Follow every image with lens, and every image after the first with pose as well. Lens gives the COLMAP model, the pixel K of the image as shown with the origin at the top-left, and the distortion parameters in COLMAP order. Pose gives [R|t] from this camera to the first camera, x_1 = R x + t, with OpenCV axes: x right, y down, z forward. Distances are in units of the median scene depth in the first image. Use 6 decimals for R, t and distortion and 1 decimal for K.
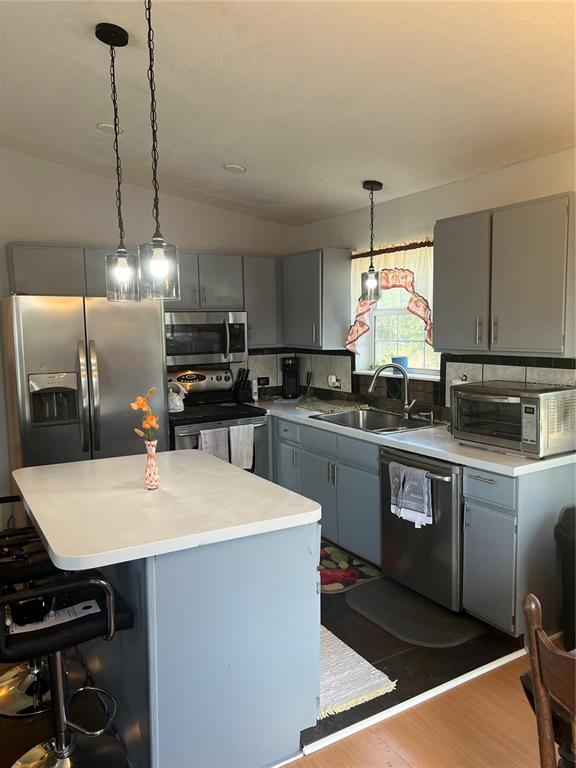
lens RADIAL K [[576.0, 0, 288.0], [0, 576.0, 384.0], [0, 0, 1]] dist [0.084154, -0.099816]
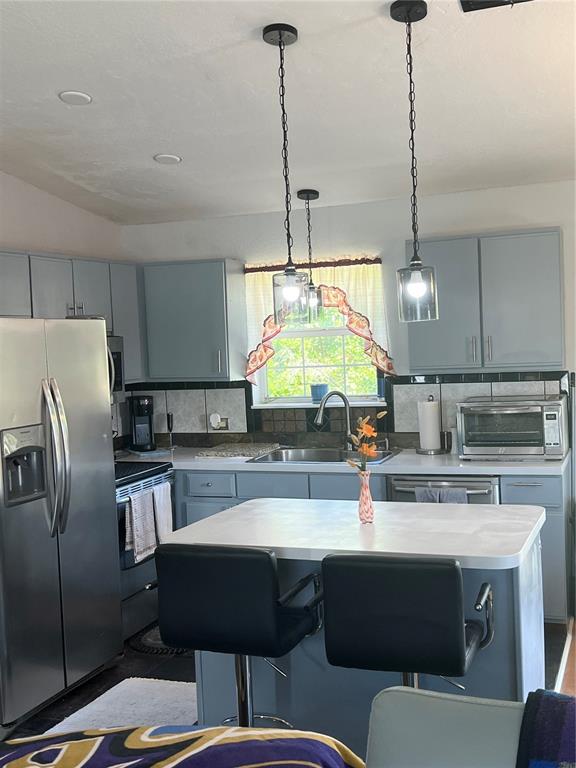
lens RADIAL K [[891.9, 0, 288.0], [0, 891.9, 384.0], [0, 0, 1]] dist [0.244403, 0.002098]
pose [[0.789691, -0.049506, 0.611504, -0.690038], [0.094217, 0.994701, -0.041143, 0.004754], [-0.606227, 0.090105, 0.790171, -0.052736]]
